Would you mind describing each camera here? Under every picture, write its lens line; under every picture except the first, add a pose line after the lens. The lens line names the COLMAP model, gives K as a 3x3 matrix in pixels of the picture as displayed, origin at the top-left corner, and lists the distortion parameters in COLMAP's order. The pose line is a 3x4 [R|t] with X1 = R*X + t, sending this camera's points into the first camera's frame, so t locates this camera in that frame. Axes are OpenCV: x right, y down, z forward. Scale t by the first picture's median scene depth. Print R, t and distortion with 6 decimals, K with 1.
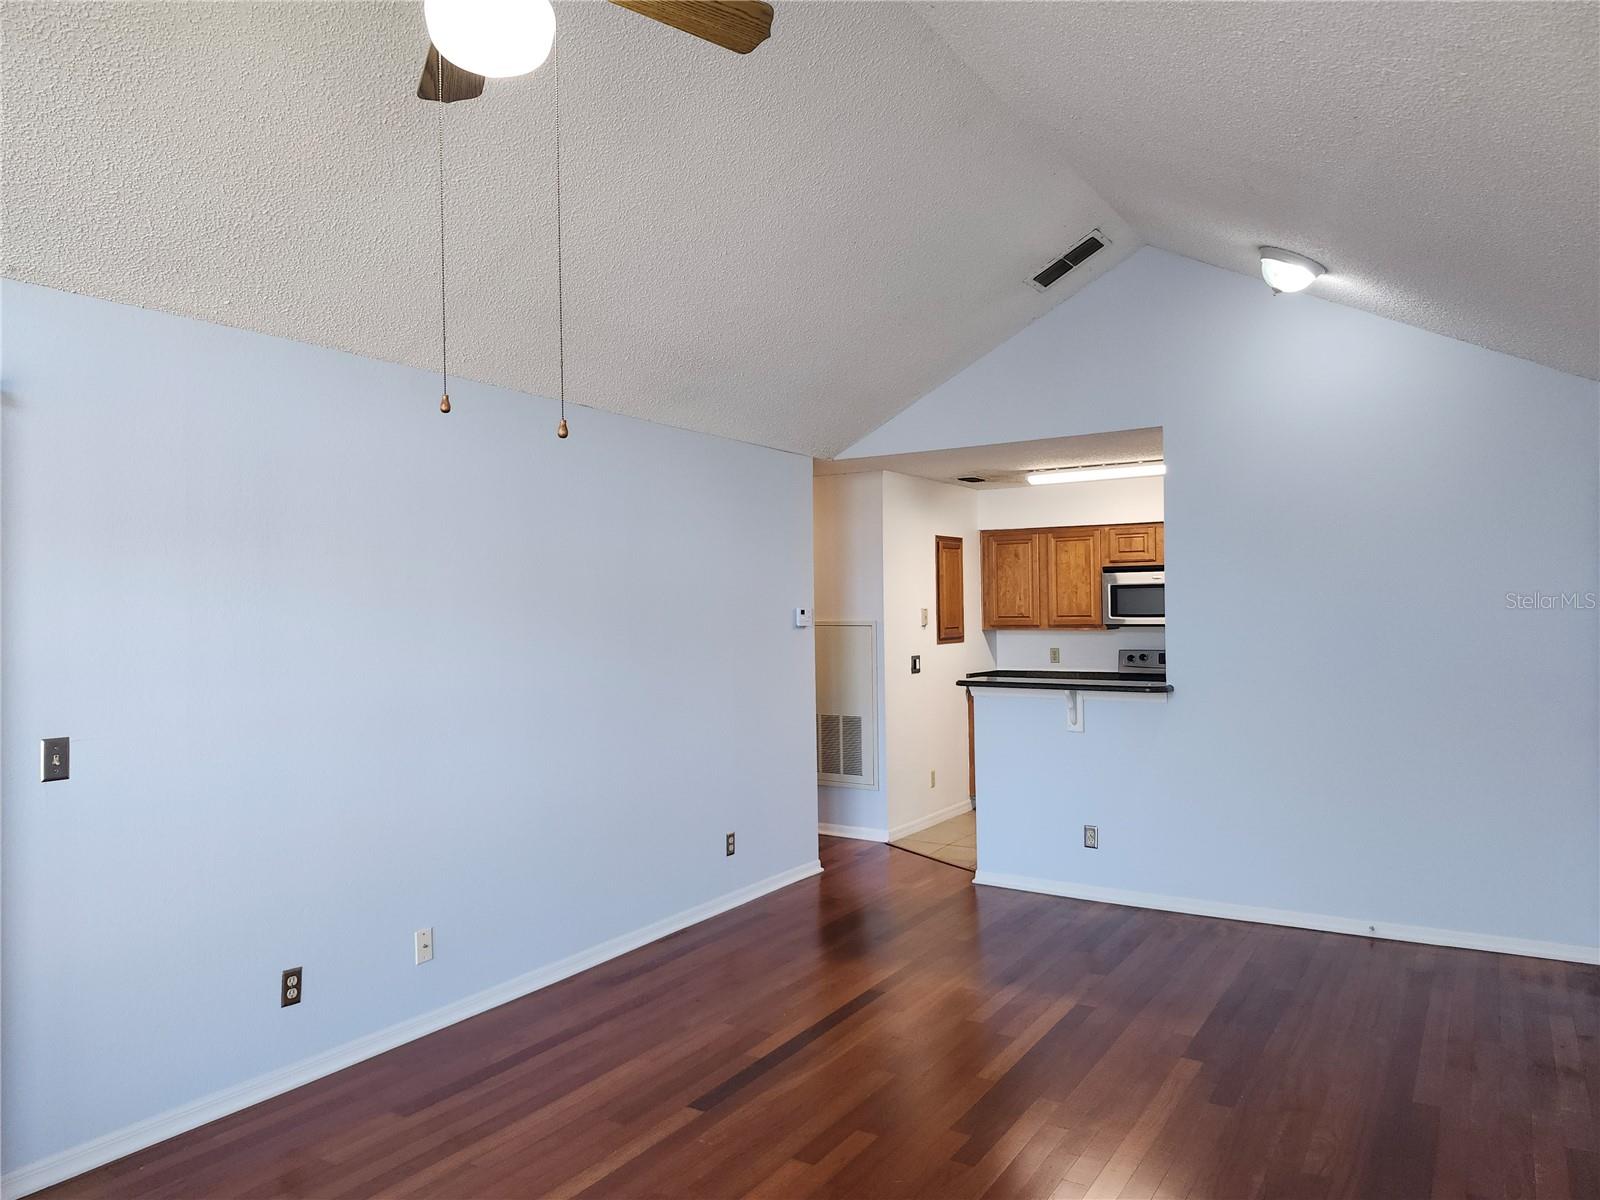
lens RADIAL K [[1094.4, 0, 773.3], [0, 1094.4, 578.6], [0, 0, 1]] dist [0.041262, -0.067871]
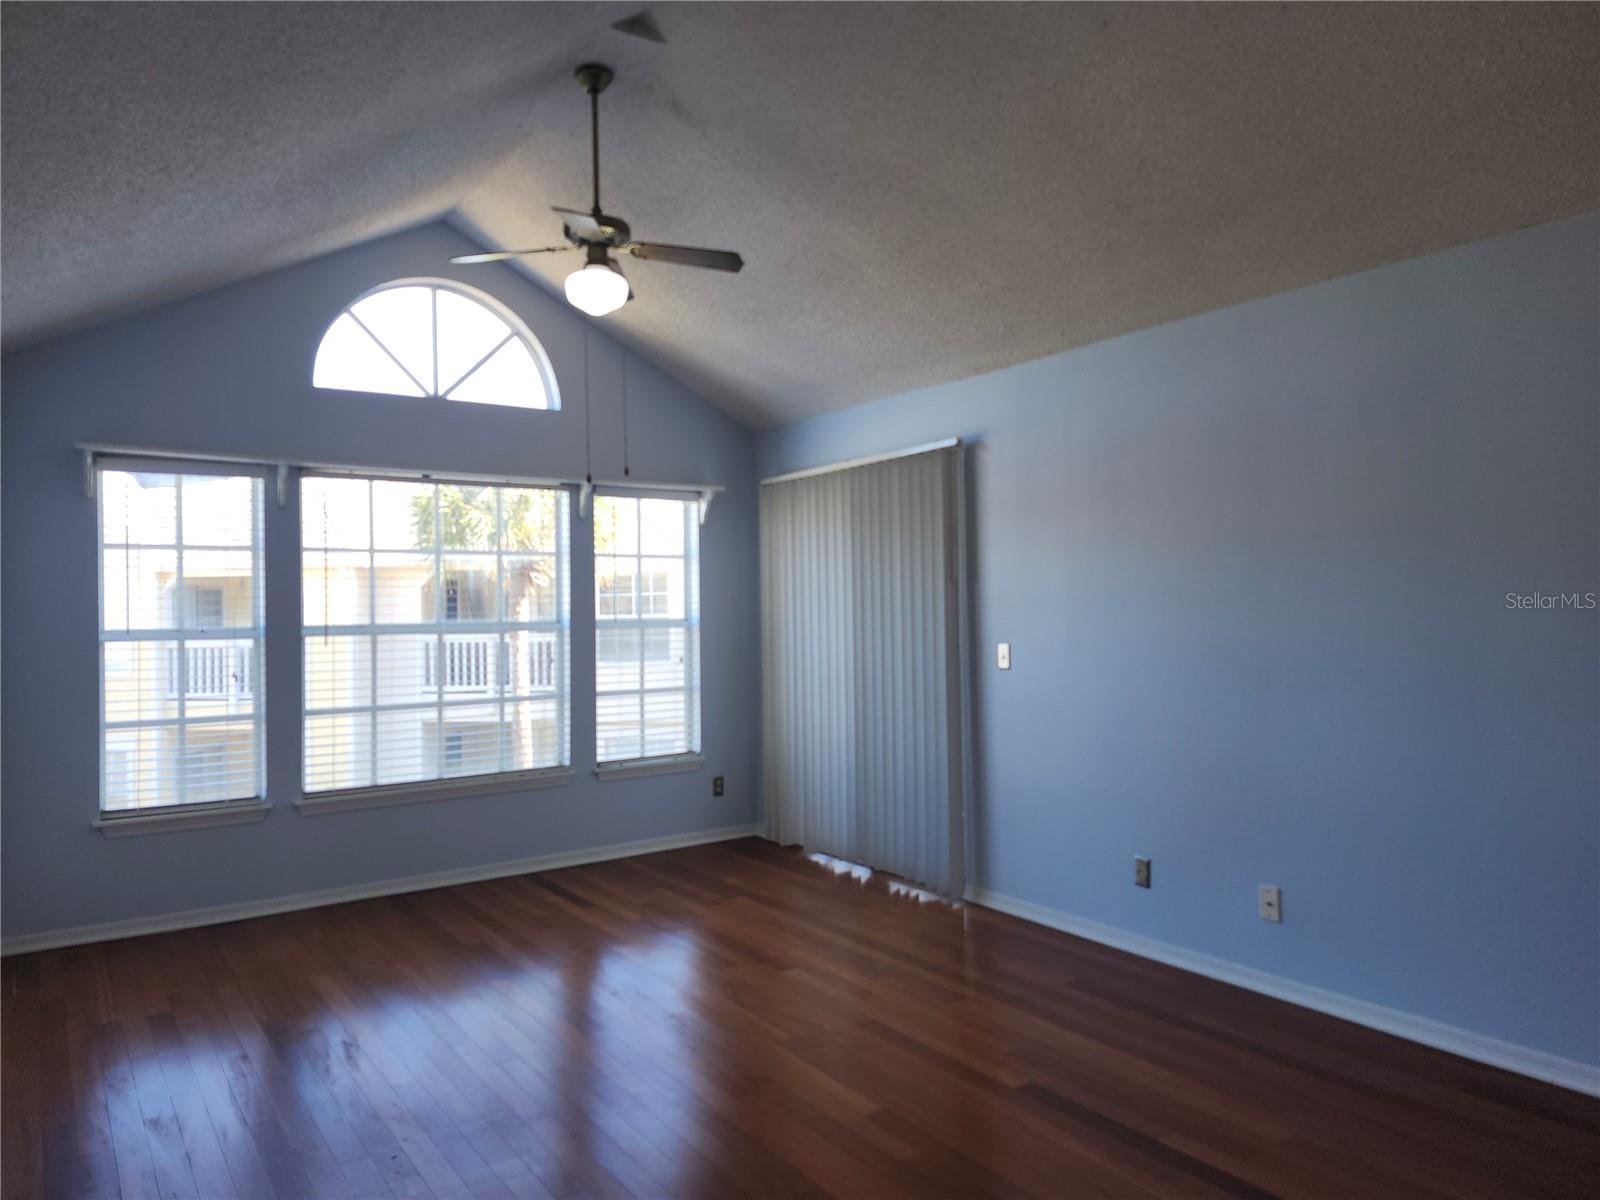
lens RADIAL K [[1086.3, 0, 796.2], [0, 1086.3, 606.9], [0, 0, 1]] dist [0.065716, -0.063373]
pose [[-0.387803, 0.023621, -0.921440, 0.474085], [0.045524, 0.998942, 0.006448, 0.036659], [0.920618, -0.039447, -0.388468, 0.672591]]
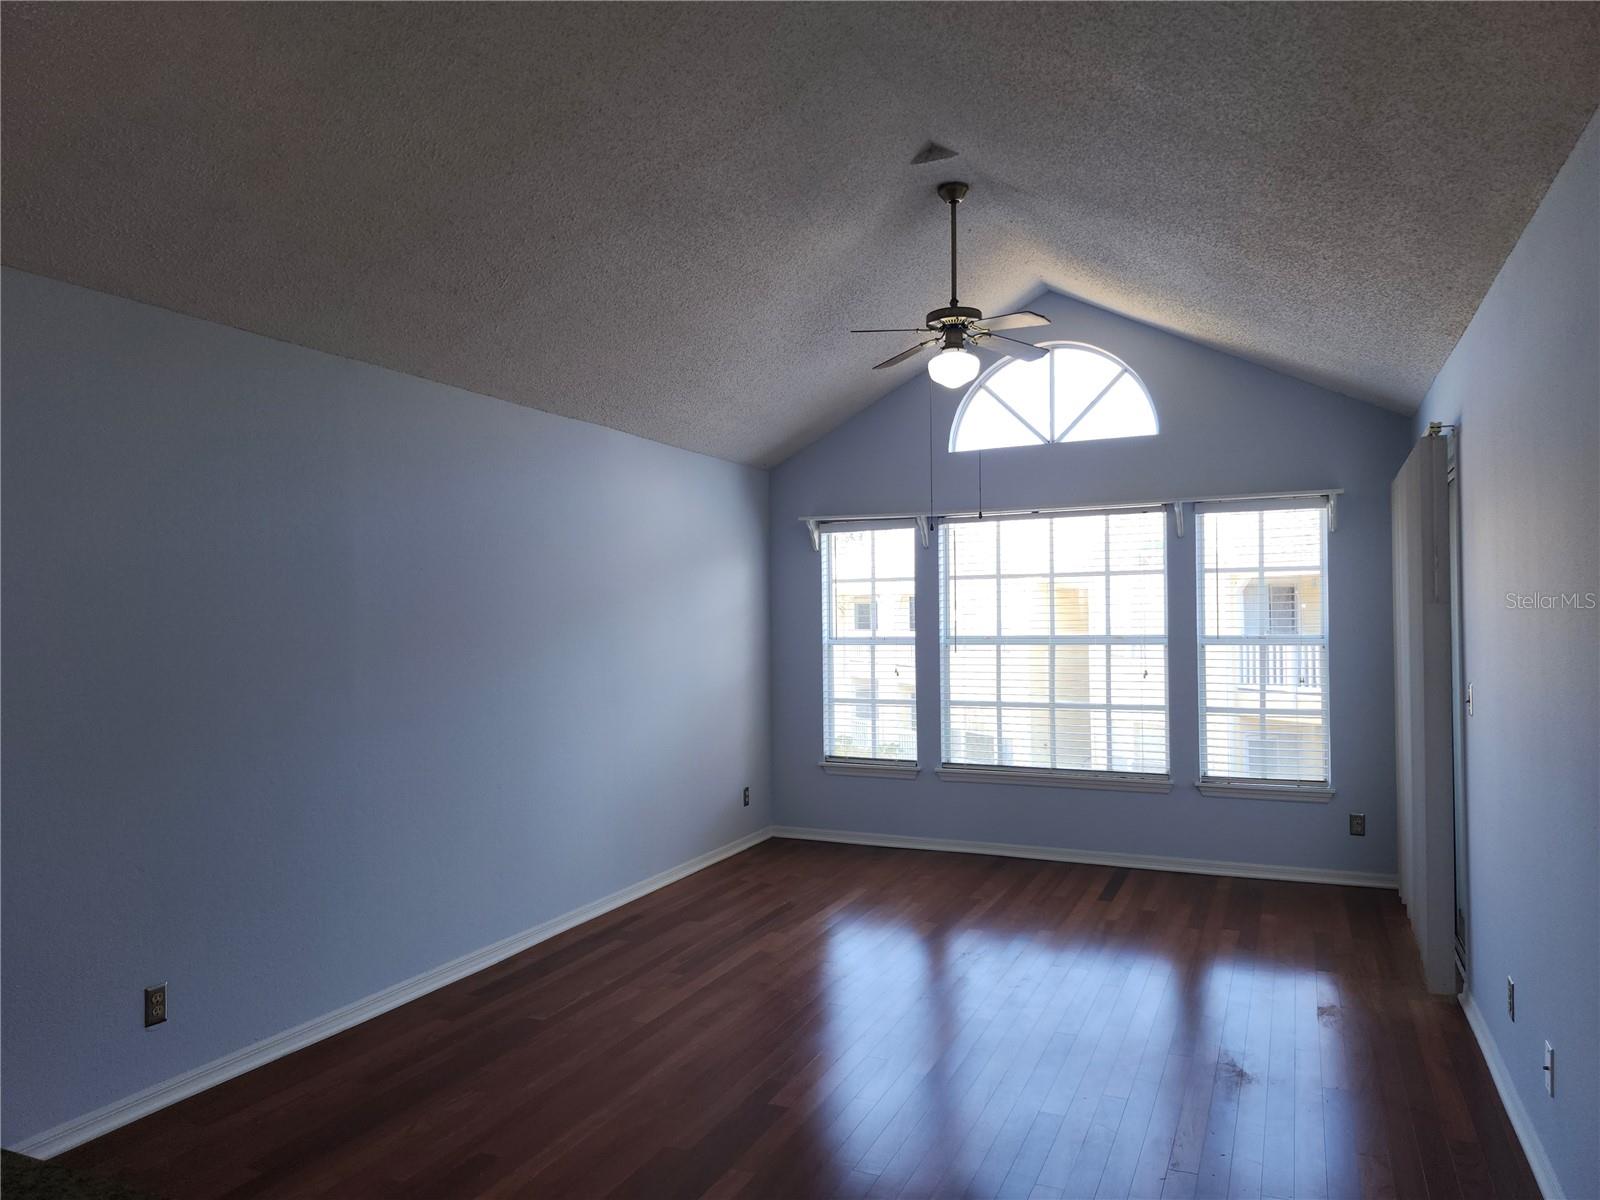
lens RADIAL K [[1086.3, 0, 796.2], [0, 1086.3, 606.9], [0, 0, 1]] dist [0.065716, -0.063373]
pose [[-0.989147, 0.030382, -0.143751, 0.147046], [0.035508, 0.998817, -0.033229, 0.040936], [0.142572, -0.037972, -0.989056, 1.066547]]
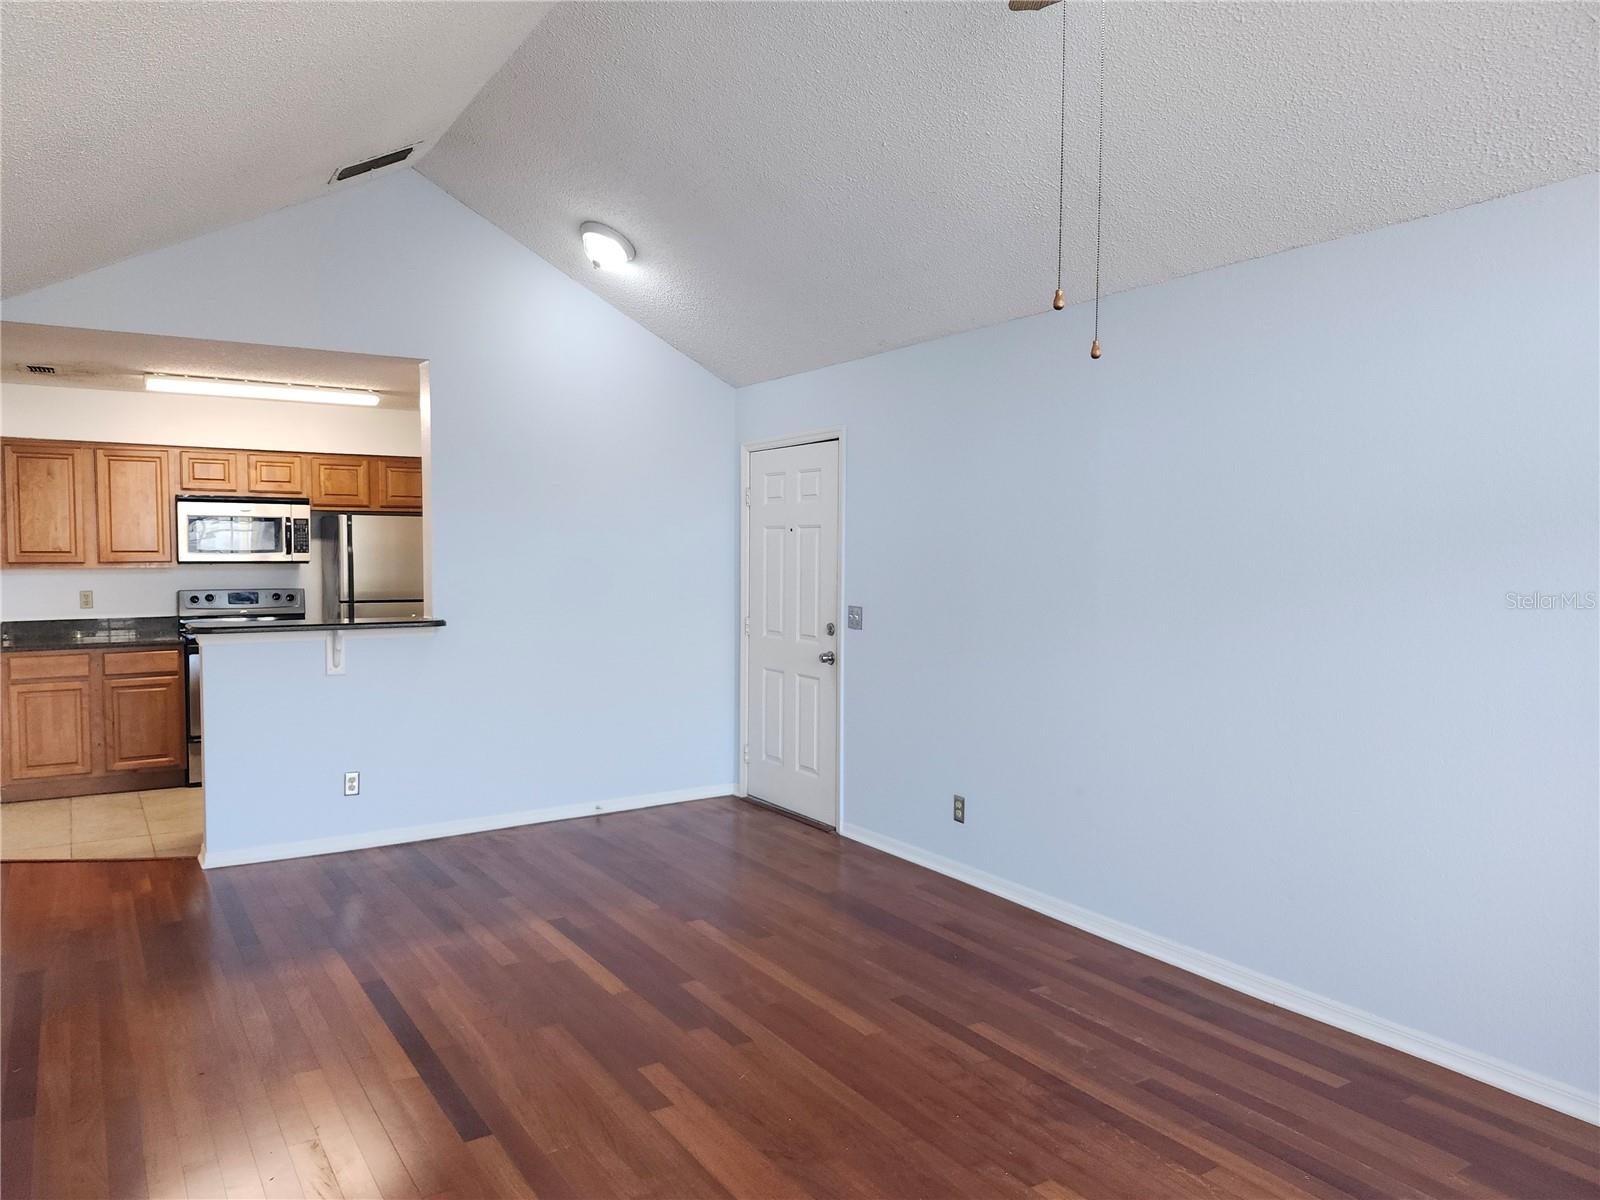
lens RADIAL K [[1102.5, 0, 790.4], [0, 1102.5, 590.7], [0, 0, 1]] dist [0.033349, -0.041184]
pose [[0.411750, -0.021993, 0.911032, -0.403215], [-0.034510, 0.998615, 0.039705, 0.018191], [-0.910643, -0.047788, 0.410420, 0.264829]]
